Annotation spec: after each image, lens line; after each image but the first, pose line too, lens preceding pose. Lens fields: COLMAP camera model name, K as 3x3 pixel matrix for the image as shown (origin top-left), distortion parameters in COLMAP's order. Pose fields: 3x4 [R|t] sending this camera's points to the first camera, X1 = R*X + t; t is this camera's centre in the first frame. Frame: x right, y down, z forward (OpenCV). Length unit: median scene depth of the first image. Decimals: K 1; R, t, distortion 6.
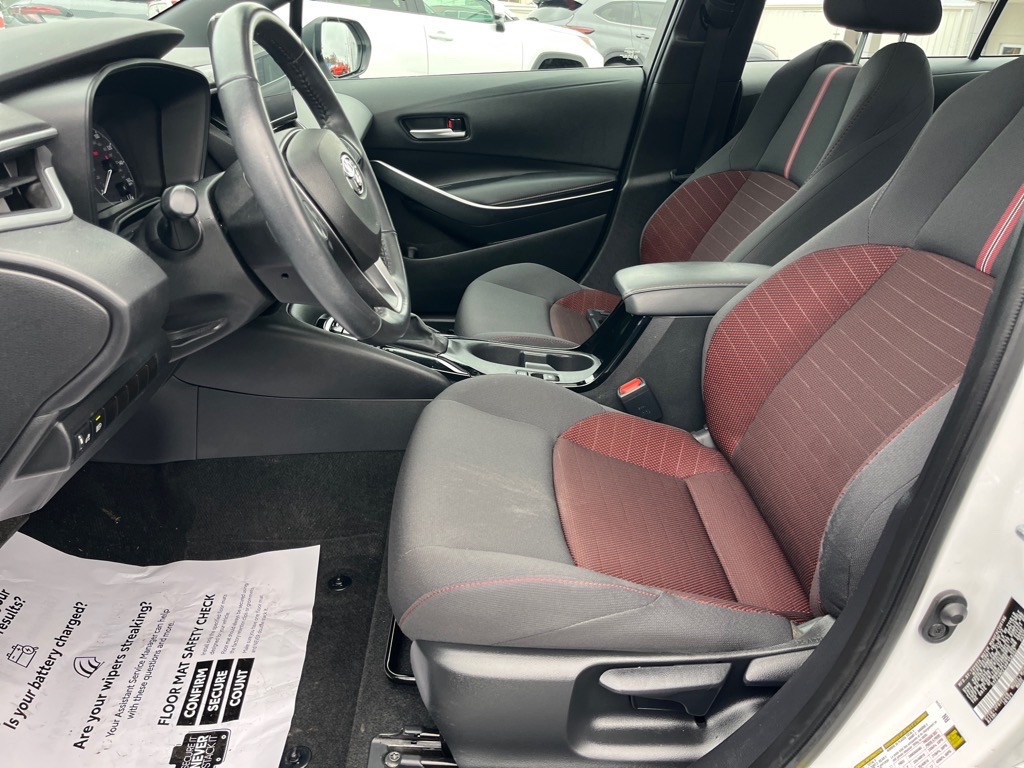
lens RADIAL K [[780.1, 0, 510.4], [0, 780.1, 386.7], [0, 0, 1]] dist [0.004396, 0.001699]
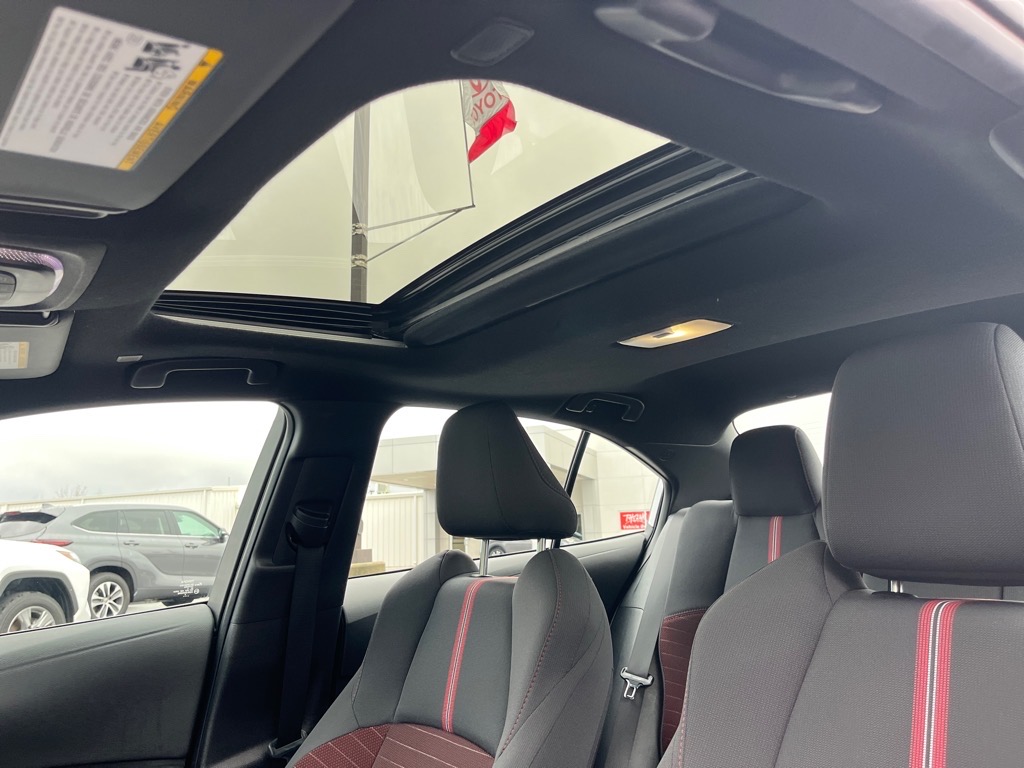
lens RADIAL K [[780.1, 0, 512.0], [0, 780.1, 386.9], [0, 0, 1]] dist [0.004396, 0.001699]
pose [[0.816636, 0.031323, 0.576302, -0.026859], [0.300721, 0.829180, -0.471198, -0.159170], [-0.492617, 0.558104, 0.667719, 0.279931]]
